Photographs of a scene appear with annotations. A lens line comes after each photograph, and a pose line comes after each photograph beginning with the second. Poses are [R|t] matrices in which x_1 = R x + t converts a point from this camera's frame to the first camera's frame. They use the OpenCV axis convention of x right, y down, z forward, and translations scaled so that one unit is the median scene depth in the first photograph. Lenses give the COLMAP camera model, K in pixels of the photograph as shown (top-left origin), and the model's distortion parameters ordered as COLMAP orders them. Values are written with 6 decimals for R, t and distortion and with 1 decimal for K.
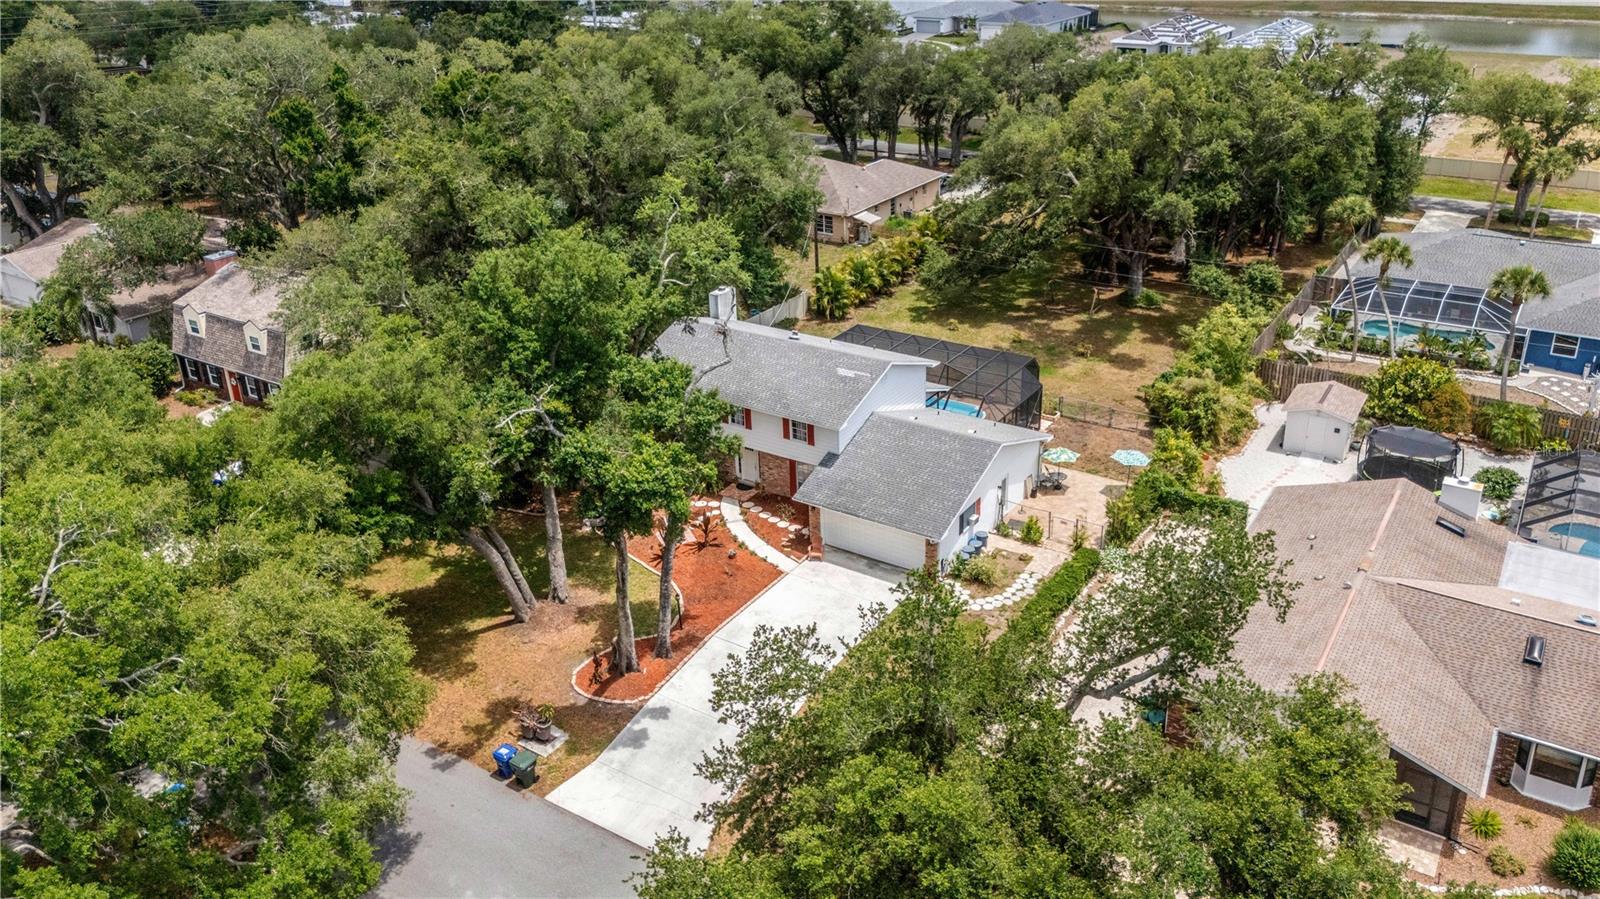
lens RADIAL K [[1188.6, 0, 800.0], [0, 1188.6, 449.5], [0, 0, 1]] dist [0.038749, -0.004799]
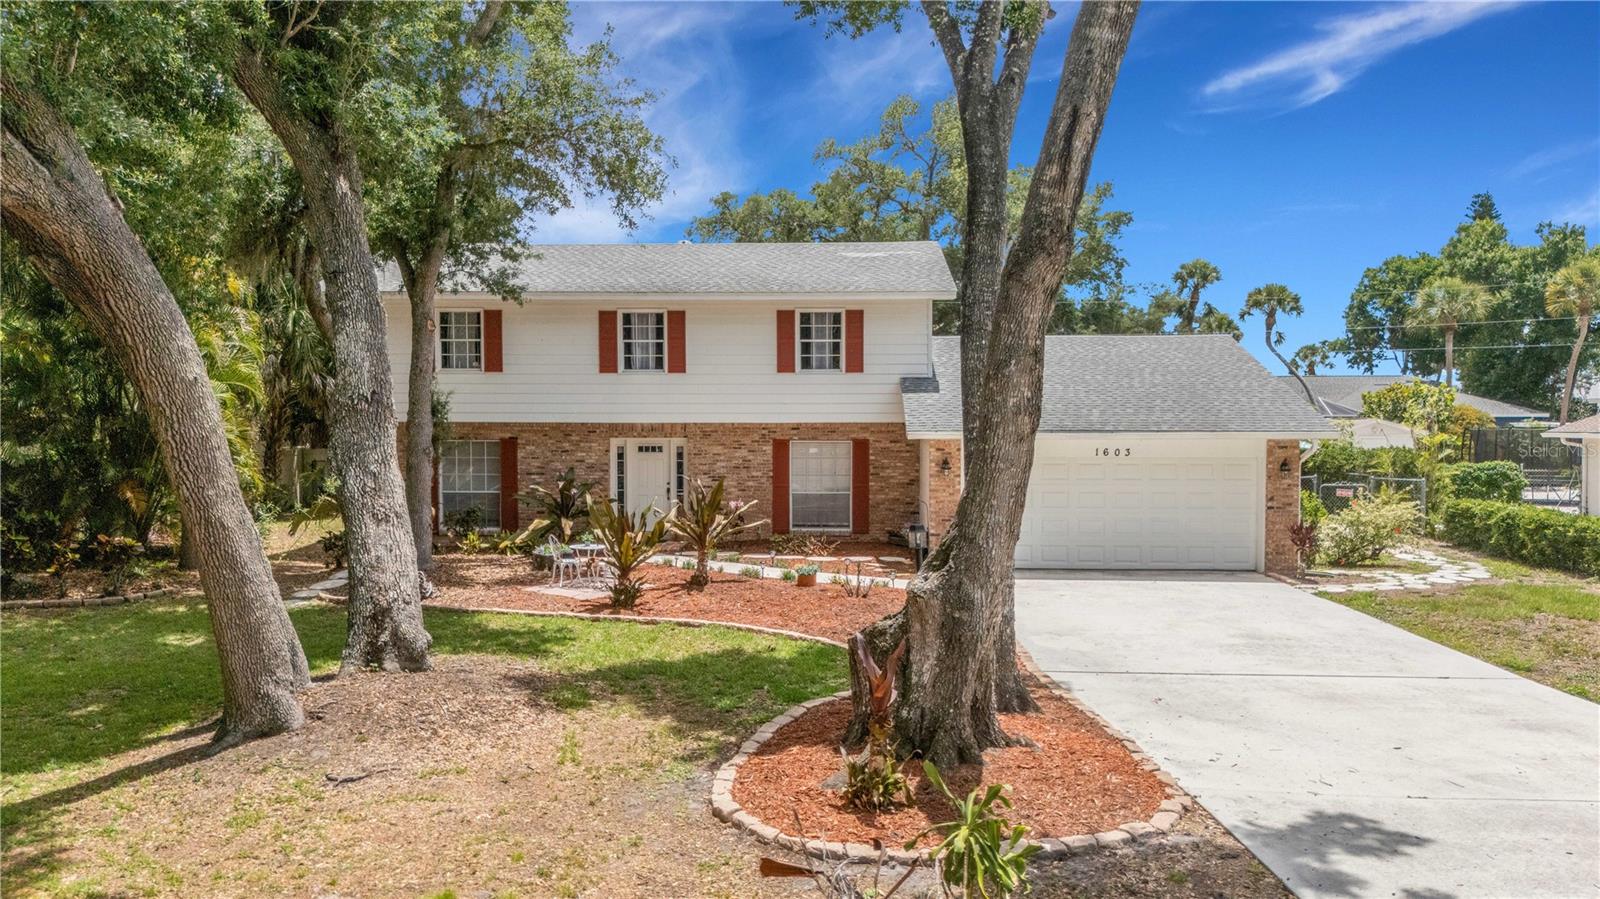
lens RADIAL K [[1188.6, 0, 800.0], [0, 1188.6, 449.5], [0, 0, 1]] dist [0.038749, -0.004799]
pose [[0.847553, 0.043064, 0.528960, -0.266916], [0.153636, 0.934115, -0.322219, 0.179782], [-0.507985, 0.354366, 0.785096, 0.766044]]
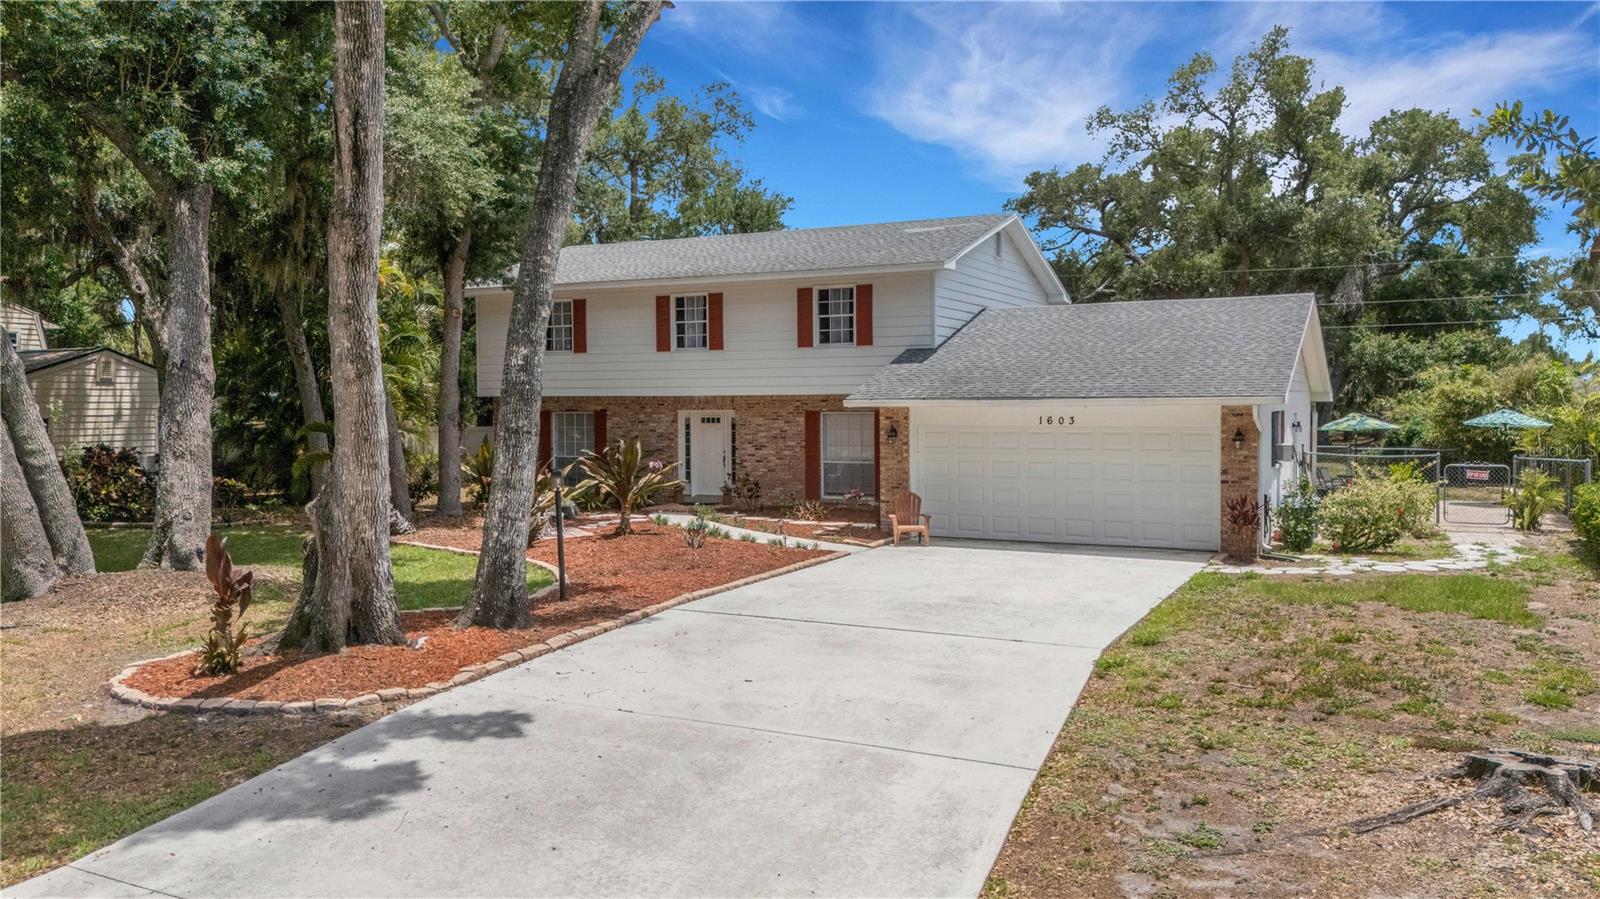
lens RADIAL K [[1188.6, 0, 800.0], [0, 1188.6, 449.5], [0, 0, 1]] dist [0.038749, -0.004799]
pose [[0.990567, 0.050510, 0.127382, -0.079253], [-0.002910, 0.937132, -0.348963, 0.213849], [-0.136999, 0.345301, 0.928439, 0.677453]]
